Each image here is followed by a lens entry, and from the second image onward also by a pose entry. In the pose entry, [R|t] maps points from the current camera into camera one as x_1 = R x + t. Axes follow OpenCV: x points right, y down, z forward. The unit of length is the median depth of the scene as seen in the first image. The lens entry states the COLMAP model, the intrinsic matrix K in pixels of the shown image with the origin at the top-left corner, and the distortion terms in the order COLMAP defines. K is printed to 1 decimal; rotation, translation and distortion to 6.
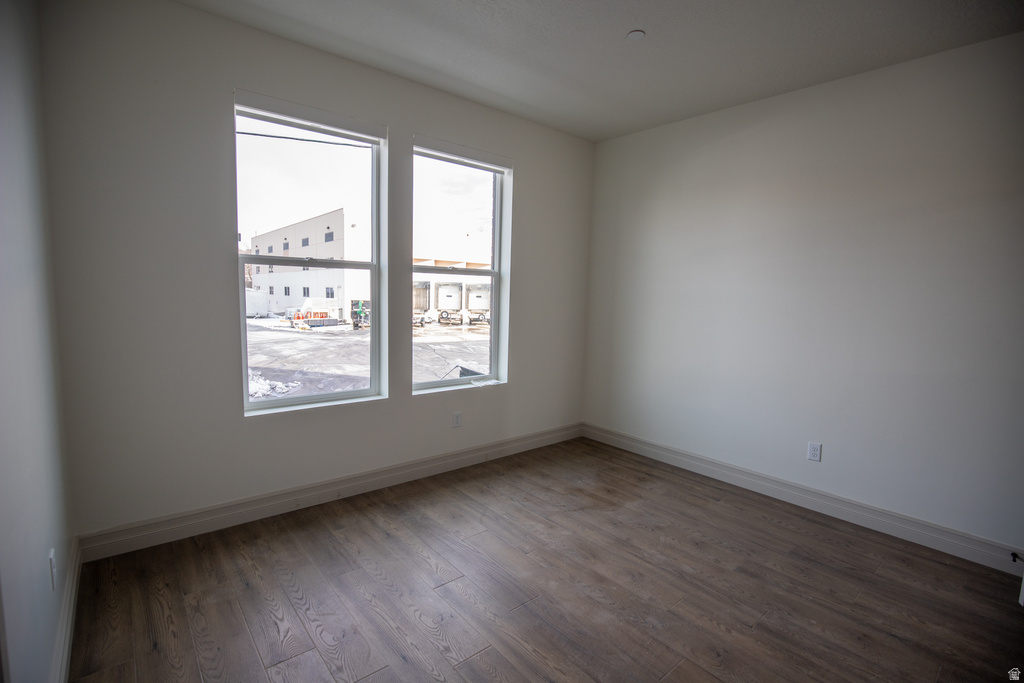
lens RADIAL K [[471.9, 0, 512.2], [0, 471.9, 346.5], [0, 0, 1]] dist [-0.038452, 0.008240]
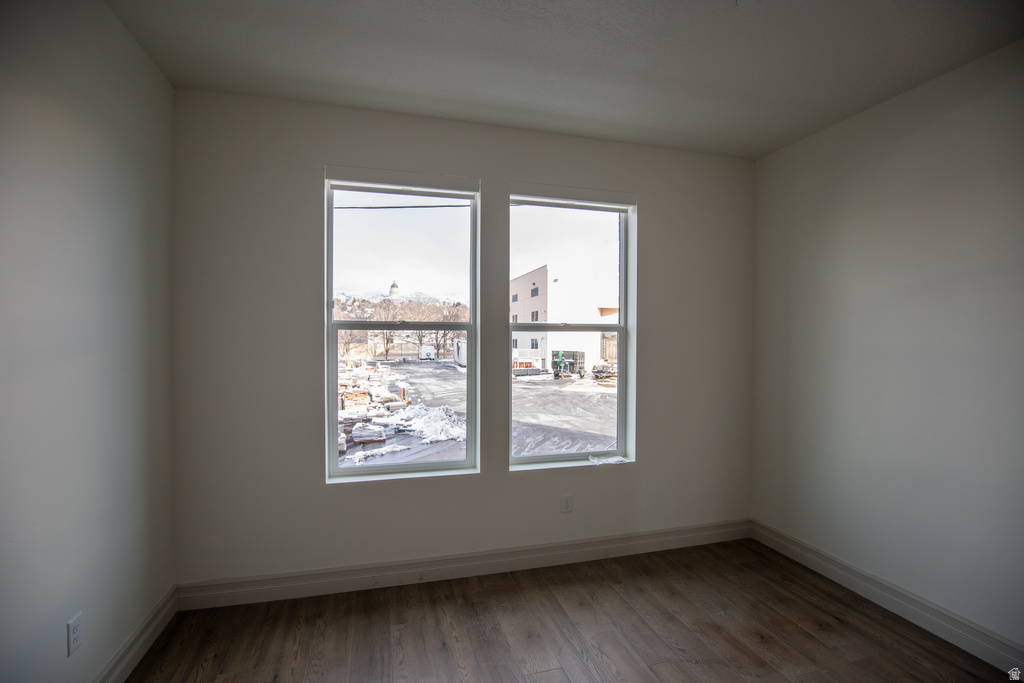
lens RADIAL K [[471.9, 0, 512.2], [0, 471.9, 346.5], [0, 0, 1]] dist [-0.038452, 0.008240]
pose [[0.908907, -0.016375, -0.416677, 0.148692], [-0.026936, 0.994836, -0.097852, -0.038716], [0.416128, 0.100161, 0.903773, 0.177567]]
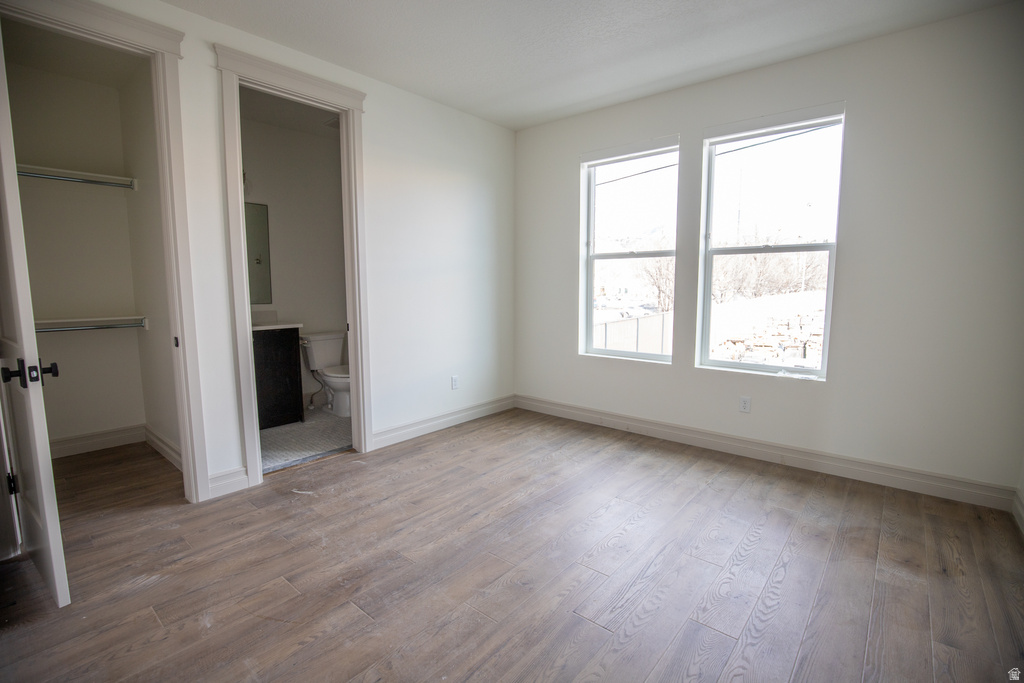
lens RADIAL K [[471.9, 0, 512.2], [0, 471.9, 346.5], [0, 0, 1]] dist [-0.038452, 0.008240]
pose [[0.160925, 0.100549, -0.981831, 0.737561], [-0.104883, 0.990906, 0.084287, 0.007165], [0.981378, 0.089414, 0.170008, 0.363354]]
